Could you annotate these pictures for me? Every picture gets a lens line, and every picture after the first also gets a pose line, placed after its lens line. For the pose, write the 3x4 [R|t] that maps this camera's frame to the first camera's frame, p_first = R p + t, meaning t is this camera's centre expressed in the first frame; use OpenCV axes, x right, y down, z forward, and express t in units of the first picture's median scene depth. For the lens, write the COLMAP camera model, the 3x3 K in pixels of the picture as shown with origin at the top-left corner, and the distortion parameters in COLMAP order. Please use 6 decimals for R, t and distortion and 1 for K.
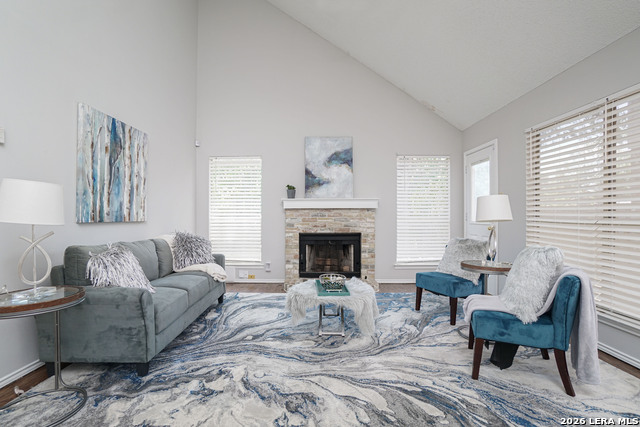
lens RADIAL K [[311.8, 0, 312.7], [0, 311.8, 212.9], [0, 0, 1]] dist [-0.046479, 0.015903]
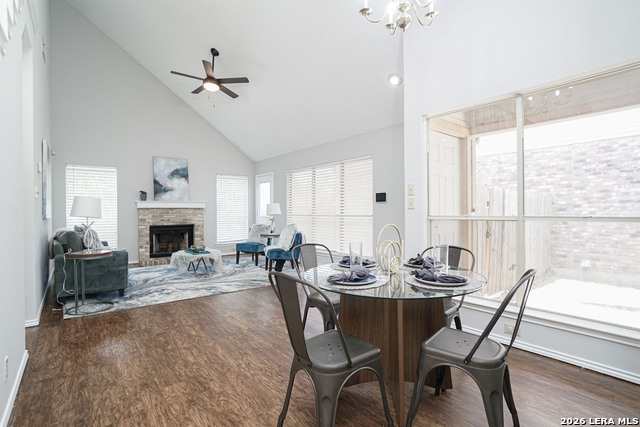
lens RADIAL K [[311.8, 0, 314.4], [0, 311.8, 213.9], [0, 0, 1]] dist [-0.046479, 0.015903]
pose [[0.769374, -0.009156, 0.638733, -0.495723], [0.000819, 0.999911, 0.013347, -0.007621], [-0.638798, -0.009746, 0.769313, -0.732417]]
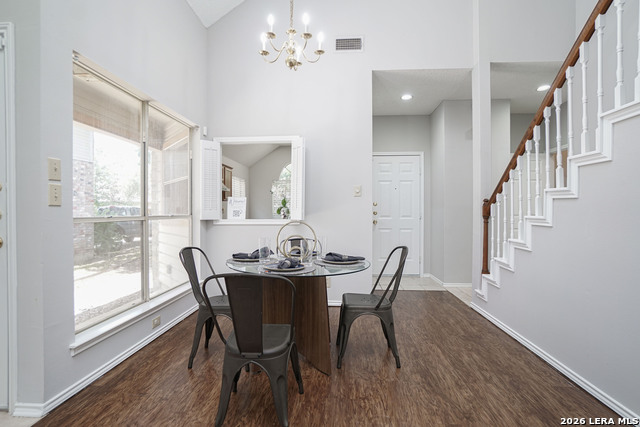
lens RADIAL K [[311.8, 0, 318.4], [0, 311.8, 211.7], [0, 0, 1]] dist [-0.046479, 0.015903]
pose [[-0.998927, -0.003370, 0.046197, -0.139963], [-0.003489, 0.999991, -0.002498, -0.000462], [-0.046188, -0.002656, -0.998929, 0.218221]]
